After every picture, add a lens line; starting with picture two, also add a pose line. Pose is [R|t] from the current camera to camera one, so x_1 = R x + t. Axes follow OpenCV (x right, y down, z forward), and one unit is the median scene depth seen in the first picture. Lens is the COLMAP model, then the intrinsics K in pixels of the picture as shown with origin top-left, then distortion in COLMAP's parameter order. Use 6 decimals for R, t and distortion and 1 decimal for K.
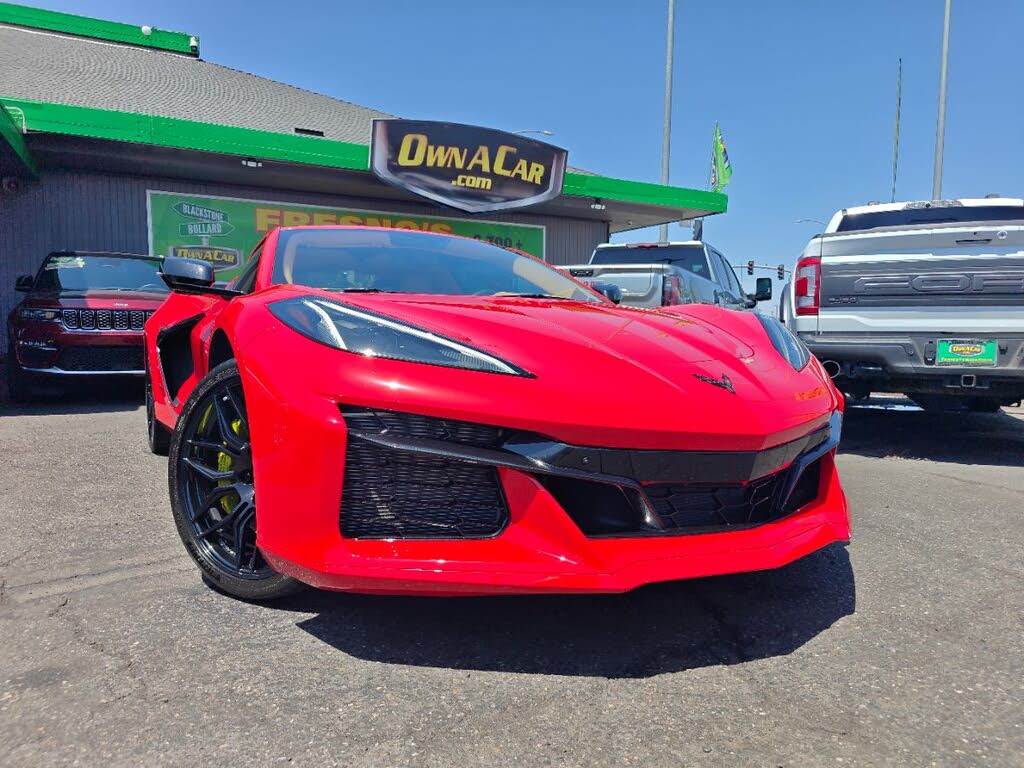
lens RADIAL K [[703.0, 0, 512.0], [0, 703.0, 384.0], [0, 0, 1]] dist [0.042993, -0.034983]
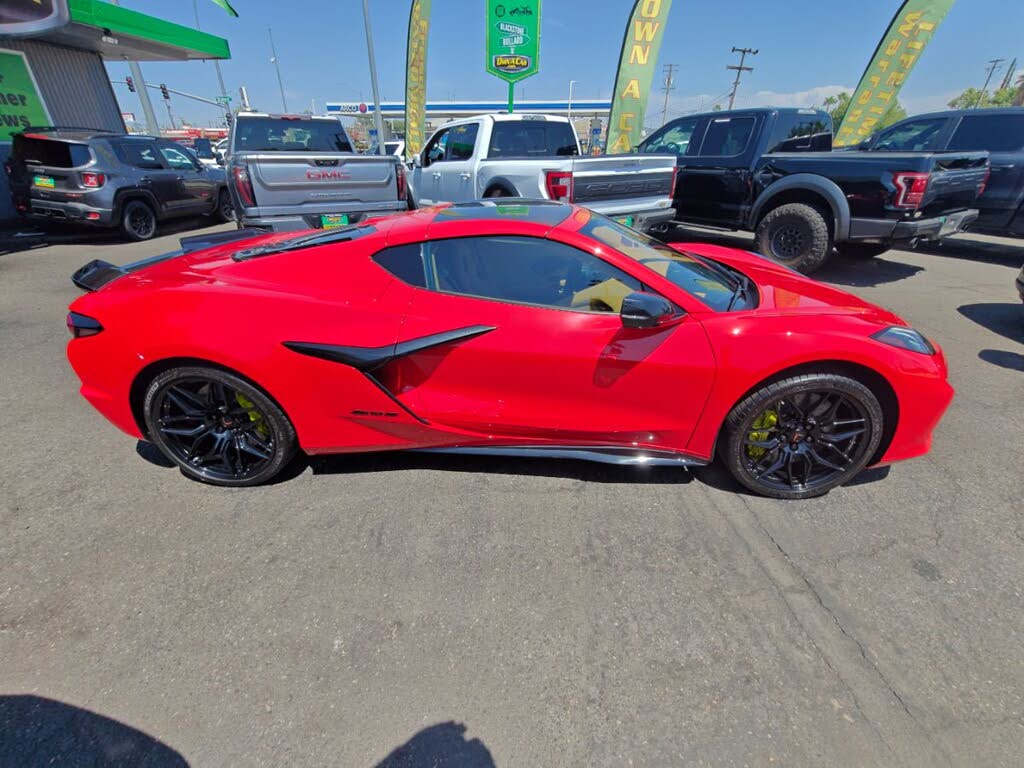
lens RADIAL K [[454.3, 0, 512.0], [0, 454.3, 384.0], [0, 0, 1]] dist [0.002490, 0.000415]
pose [[0.548929, -0.405738, 0.730790, -0.248853], [0.072032, 0.893997, 0.442245, -0.083877], [-0.832760, -0.190121, 0.519967, 0.176246]]
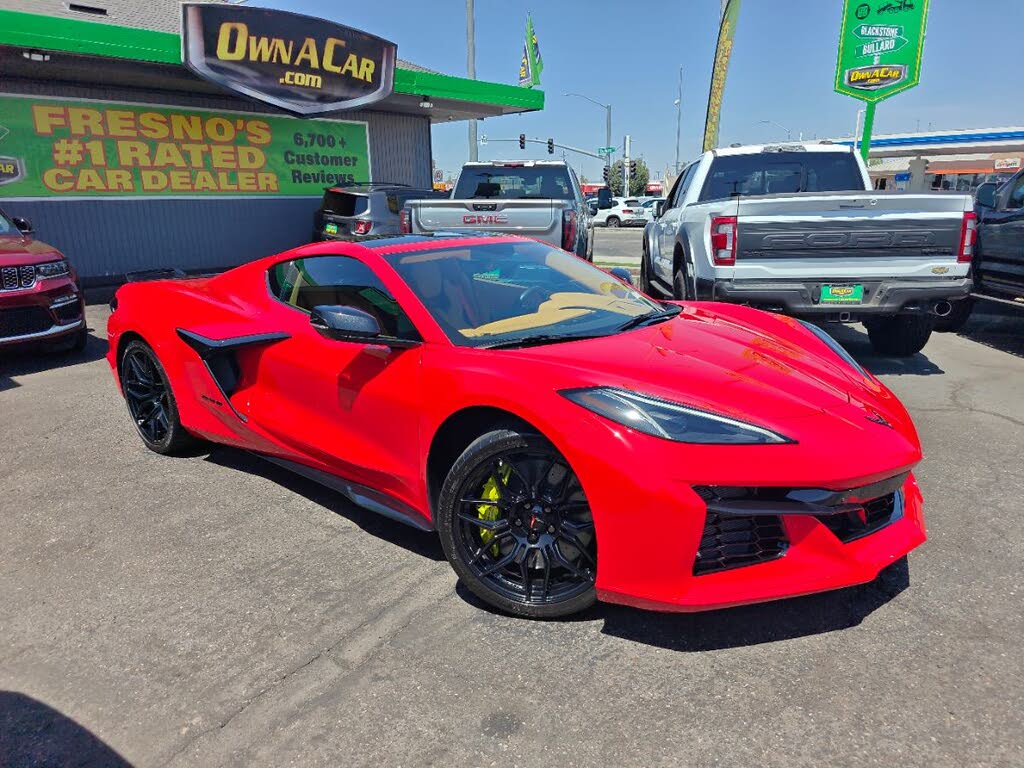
lens RADIAL K [[703.0, 0, 512.0], [0, 703.0, 384.0], [0, 0, 1]] dist [0.042993, -0.034983]
pose [[0.946639, -0.106607, 0.304153, -0.121895], [0.051080, 0.981409, 0.185006, -0.054772], [-0.318222, -0.159598, 0.934486, -0.014688]]
